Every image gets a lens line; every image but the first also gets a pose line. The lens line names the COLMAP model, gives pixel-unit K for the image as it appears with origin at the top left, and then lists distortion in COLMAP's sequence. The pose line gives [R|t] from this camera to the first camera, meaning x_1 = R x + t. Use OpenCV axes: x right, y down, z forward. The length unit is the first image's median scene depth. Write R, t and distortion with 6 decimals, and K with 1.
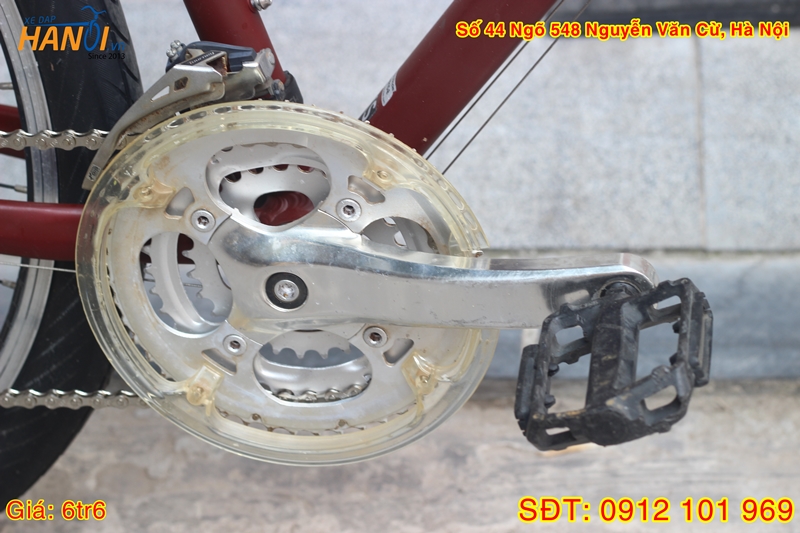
lens RADIAL K [[1832.7, 0, 400.5], [0, 1832.7, 266.9], [0, 0, 1]] dist [-0.097100, 0.000000]
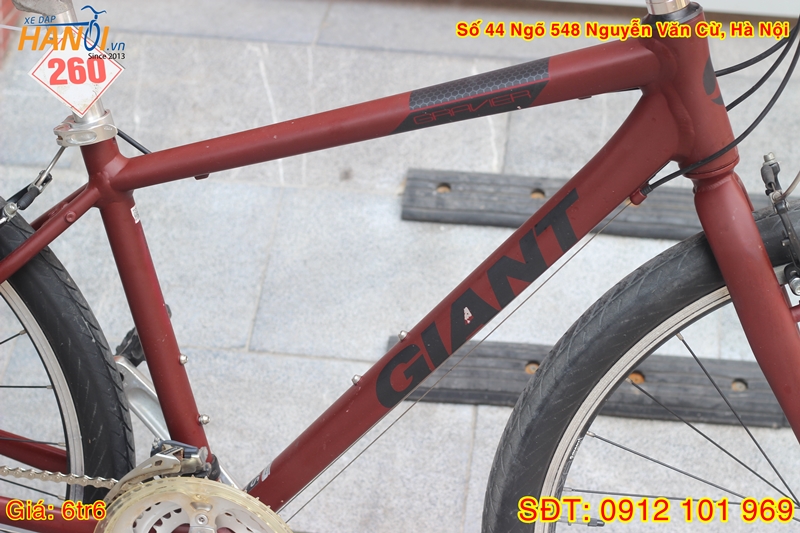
lens RADIAL K [[1832.7, 0, 399.4], [0, 1832.7, 266.4], [0, 0, 1]] dist [-0.097100, 0.000000]
pose [[0.993652, 0.104816, 0.040852, 0.020738], [-0.100293, 0.989884, -0.100351, -0.087880], [-0.050957, 0.095617, 0.994113, -0.609611]]
